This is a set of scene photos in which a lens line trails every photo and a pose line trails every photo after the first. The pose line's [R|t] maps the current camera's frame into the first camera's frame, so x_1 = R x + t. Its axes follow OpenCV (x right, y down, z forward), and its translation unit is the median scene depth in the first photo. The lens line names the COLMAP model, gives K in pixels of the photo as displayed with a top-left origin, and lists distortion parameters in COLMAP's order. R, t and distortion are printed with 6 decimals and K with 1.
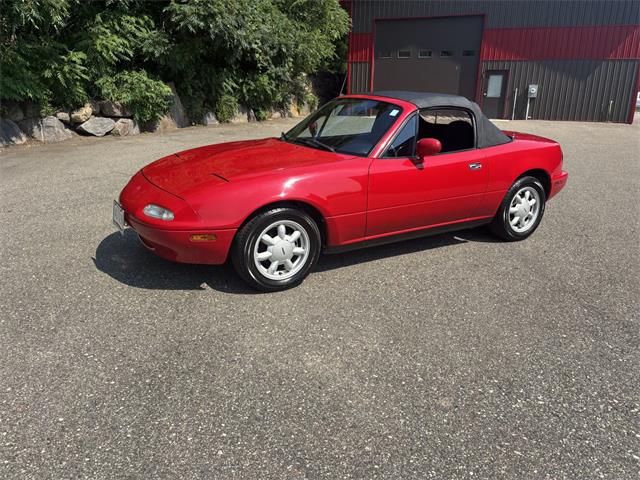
lens RADIAL K [[491.4, 0, 318.2], [0, 491.4, 235.1], [0, 0, 1]] dist [0.038740, -0.048660]
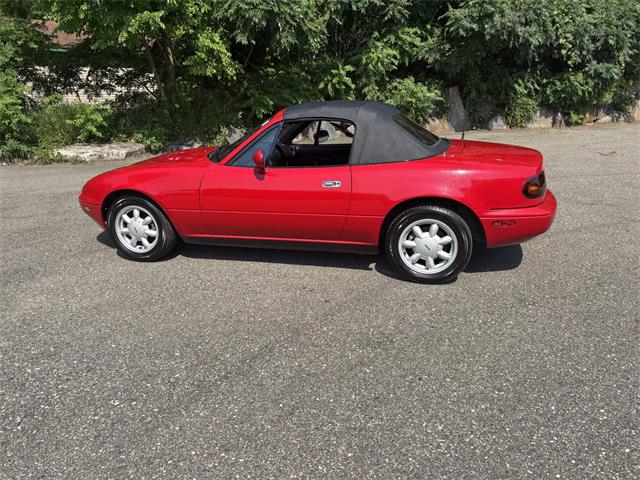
lens RADIAL K [[491.4, 0, 318.3], [0, 491.4, 245.3], [0, 0, 1]] dist [0.038740, -0.048660]
pose [[0.700013, 0.188019, -0.688934, 0.247841], [-0.177155, 0.980283, 0.087527, -0.026848], [0.691807, 0.060778, 0.719520, 0.088234]]
